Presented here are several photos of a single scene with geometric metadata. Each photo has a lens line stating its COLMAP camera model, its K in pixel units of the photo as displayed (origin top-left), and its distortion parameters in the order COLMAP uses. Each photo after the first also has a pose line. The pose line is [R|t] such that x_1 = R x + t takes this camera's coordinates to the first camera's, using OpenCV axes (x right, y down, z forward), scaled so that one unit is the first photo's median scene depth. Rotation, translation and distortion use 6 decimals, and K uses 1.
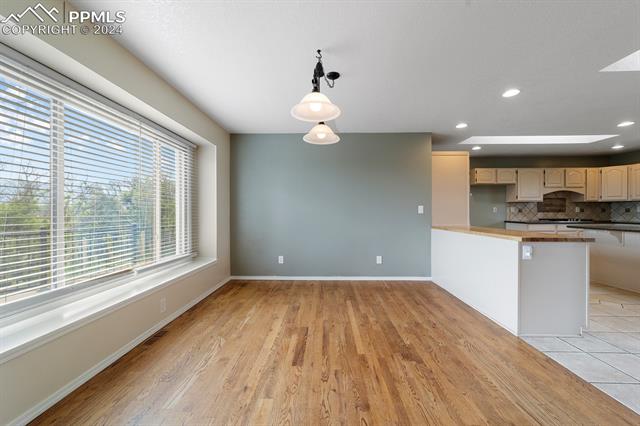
lens RADIAL K [[245.5, 0, 321.7], [0, 245.5, 212.5], [0, 0, 1]] dist [-0.001500, 0.000244]
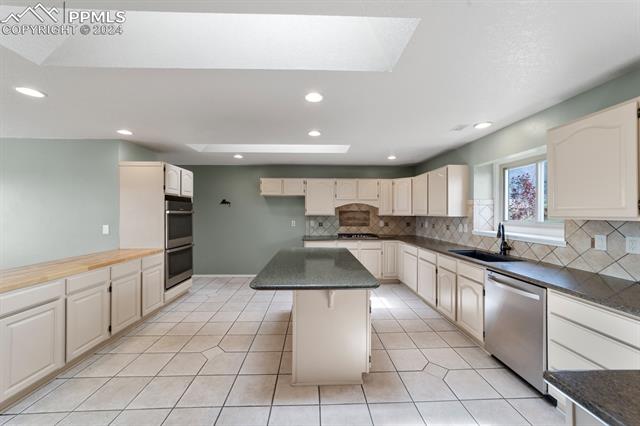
lens RADIAL K [[245.5, 0, 319.2], [0, 245.5, 213.3], [0, 0, 1]] dist [-0.001500, 0.000244]
pose [[0.999211, 0.004703, 0.039436, 0.781164], [-0.004697, 0.999989, -0.000236, -0.049799], [-0.039436, 0.000050, 0.999222, 0.084957]]
